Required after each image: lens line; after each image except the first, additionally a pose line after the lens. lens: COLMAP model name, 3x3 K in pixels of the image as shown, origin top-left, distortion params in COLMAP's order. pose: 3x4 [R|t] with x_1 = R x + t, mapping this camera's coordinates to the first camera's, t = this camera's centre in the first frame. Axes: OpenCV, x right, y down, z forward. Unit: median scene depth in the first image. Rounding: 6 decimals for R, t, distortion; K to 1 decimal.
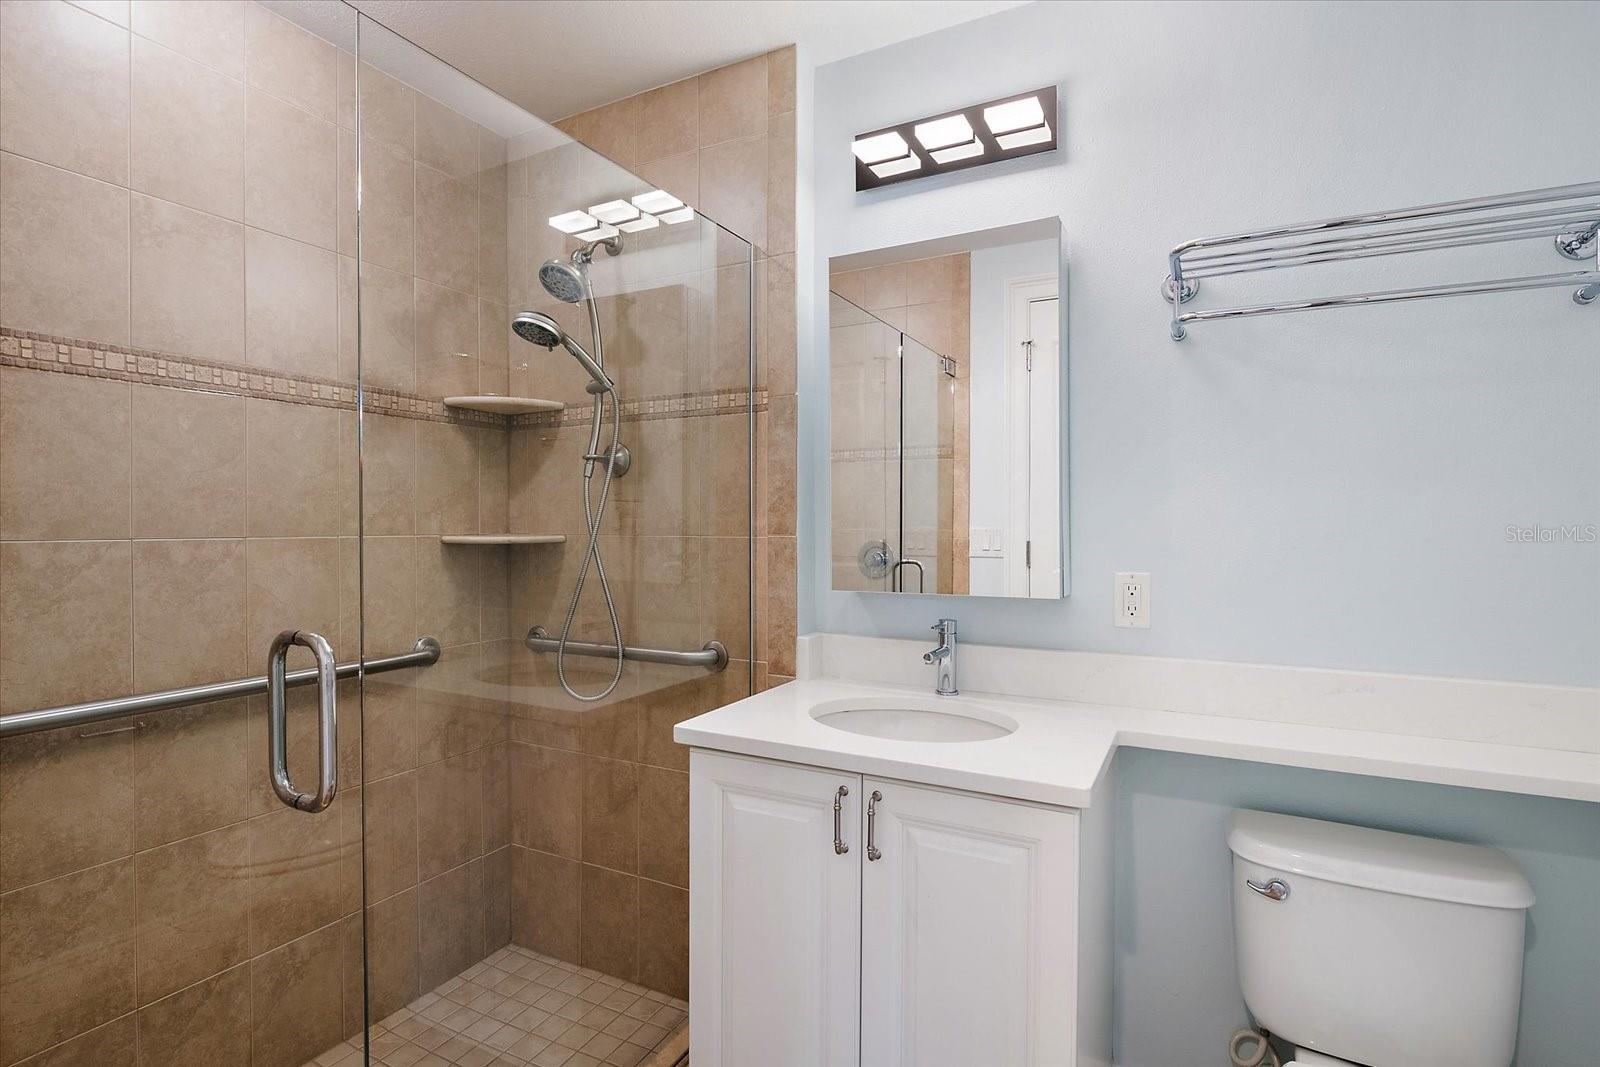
lens RADIAL K [[793.2, 0, 800.2], [0, 793.2, 532.8], [0, 0, 1]] dist [-0.001956, -0.002510]
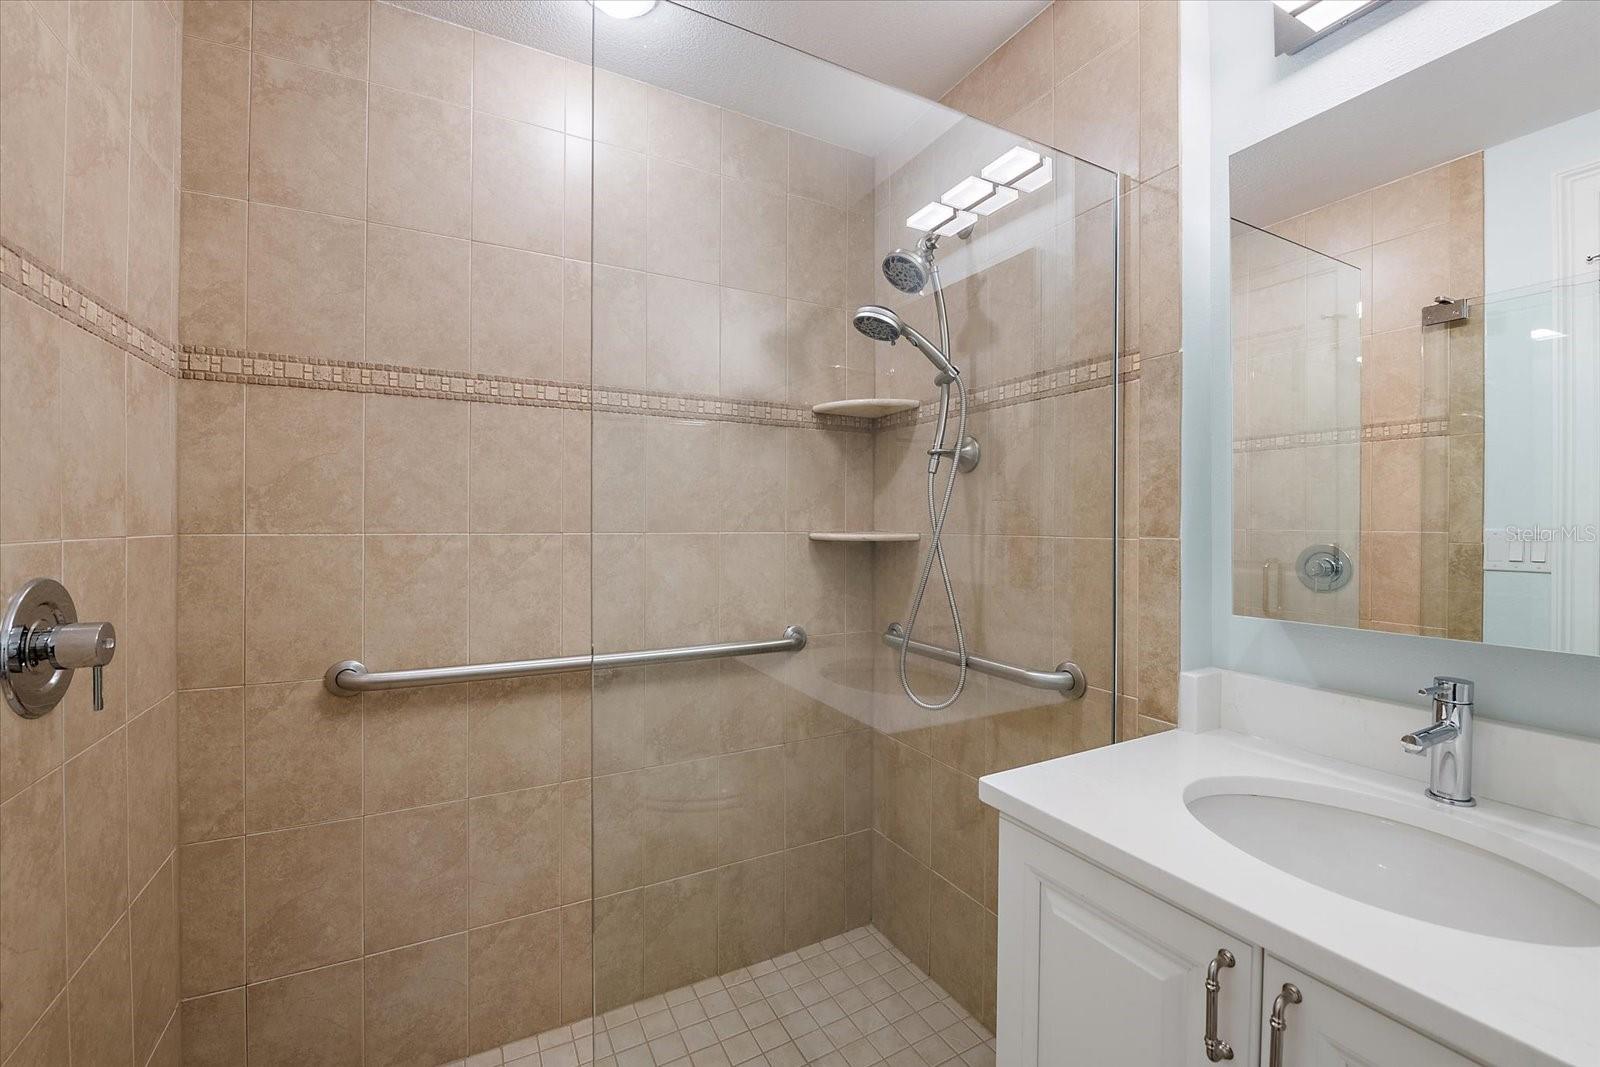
lens RADIAL K [[655.5, 0, 796.4], [0, 655.5, 524.1], [0, 0, 1]] dist [-0.012580, -0.001384]
pose [[0.827800, 0.004038, -0.561009, 0.040524], [-0.009851, 0.999925, -0.007340, -0.001488], [0.560937, 0.011602, 0.827777, 0.274533]]
